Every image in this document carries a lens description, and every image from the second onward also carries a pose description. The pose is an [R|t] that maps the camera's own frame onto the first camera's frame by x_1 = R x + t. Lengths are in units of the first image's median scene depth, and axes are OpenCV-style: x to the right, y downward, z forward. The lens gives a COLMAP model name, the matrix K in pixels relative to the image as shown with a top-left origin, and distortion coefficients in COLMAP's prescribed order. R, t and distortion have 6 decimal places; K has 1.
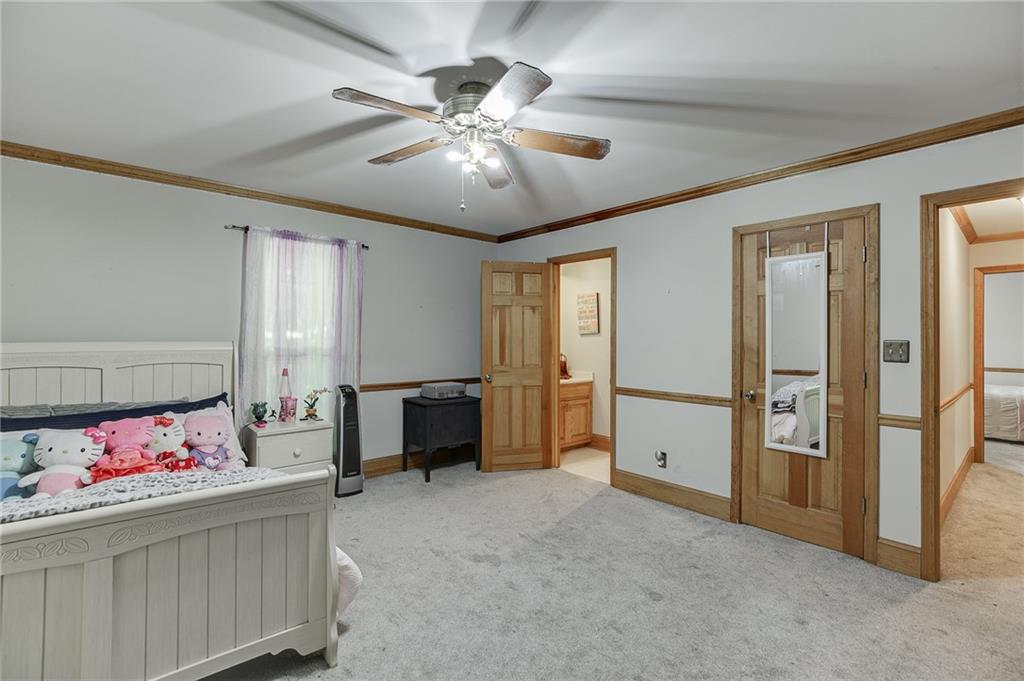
lens RADIAL K [[452.4, 0, 530.6], [0, 452.4, 336.4], [0, 0, 1]] dist [-0.001494, 0.000320]
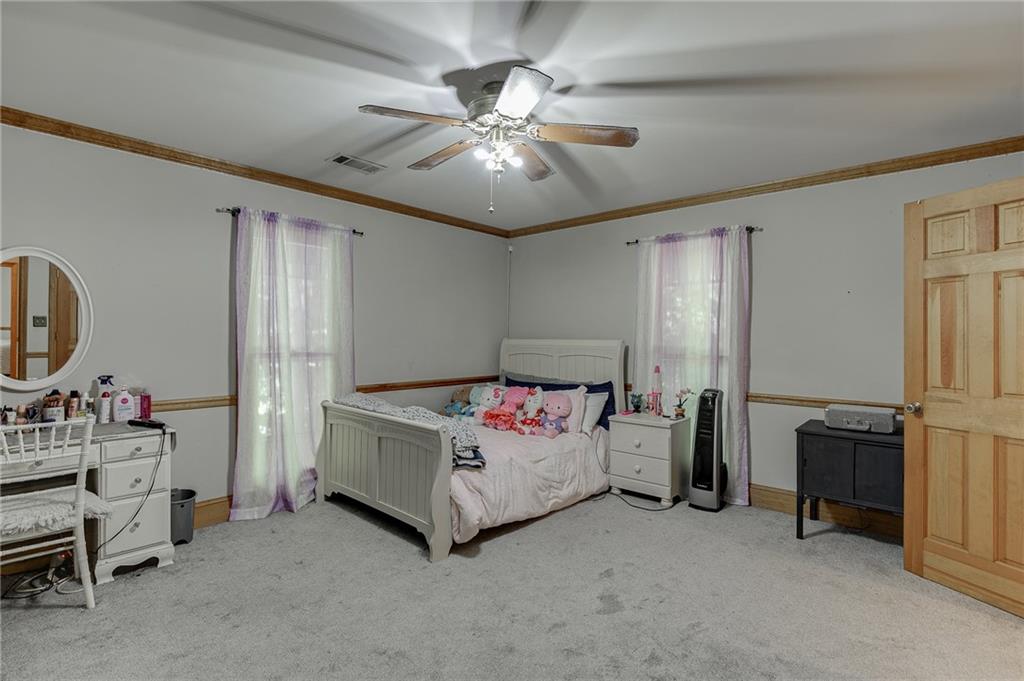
lens RADIAL K [[504.3, 0, 525.2], [0, 504.3, 337.5], [0, 0, 1]] dist [-0.002838, -0.001254]
pose [[0.111645, -0.000723, -0.993748, 0.576754], [-0.000892, 0.999999, -0.000828, 0.005913], [0.993748, 0.000979, 0.111644, 0.537172]]
